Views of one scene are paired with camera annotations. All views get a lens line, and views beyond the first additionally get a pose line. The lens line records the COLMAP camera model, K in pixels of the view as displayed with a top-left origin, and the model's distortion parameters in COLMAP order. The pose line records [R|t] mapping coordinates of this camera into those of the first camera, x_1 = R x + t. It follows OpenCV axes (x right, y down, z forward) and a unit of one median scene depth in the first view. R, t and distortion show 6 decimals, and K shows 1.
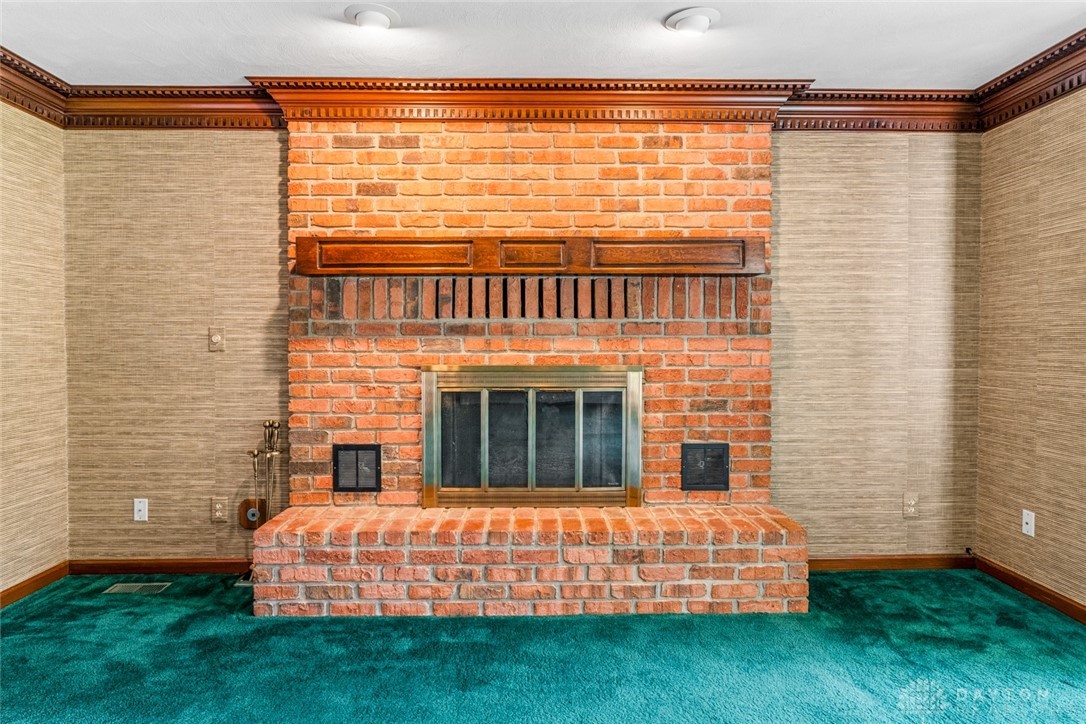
lens RADIAL K [[633.9, 0, 536.7], [0, 633.9, 346.7], [0, 0, 1]] dist [-0.008159, 0.001231]
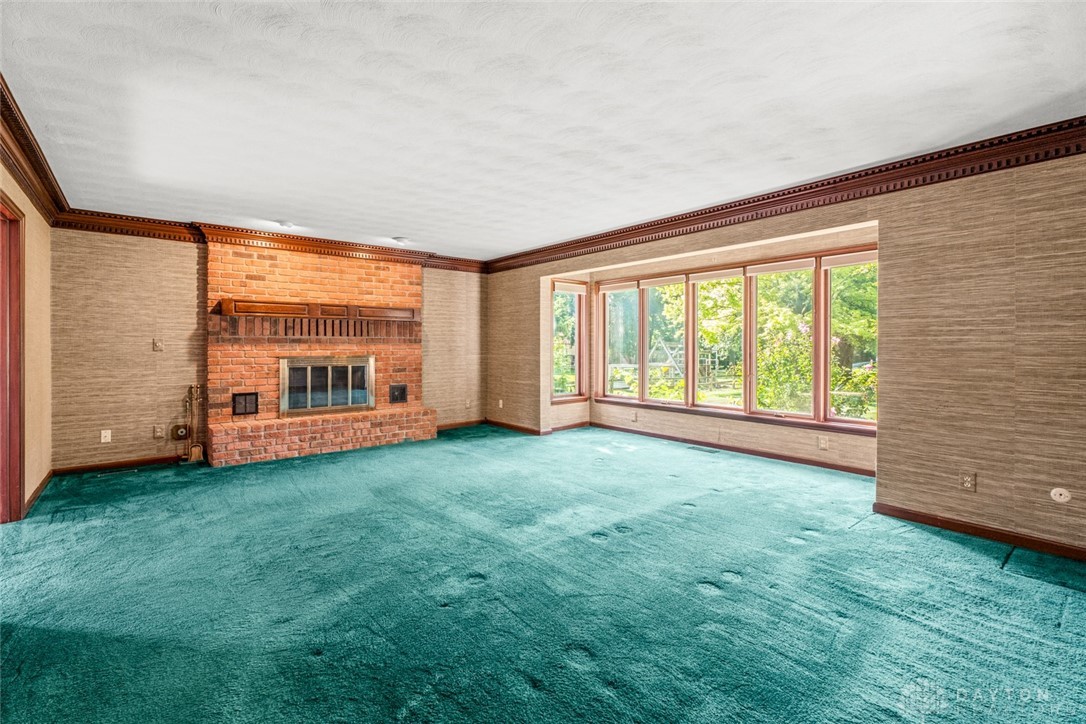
lens RADIAL K [[488.3, 0, 542.3], [0, 488.3, 354.5], [0, 0, 1]] dist [0.003575, 0.000456]
pose [[0.778651, -0.011775, 0.627346, -0.538755], [0.006598, 0.999922, 0.010578, 0.010570], [-0.627422, -0.004097, 0.778669, -0.948945]]
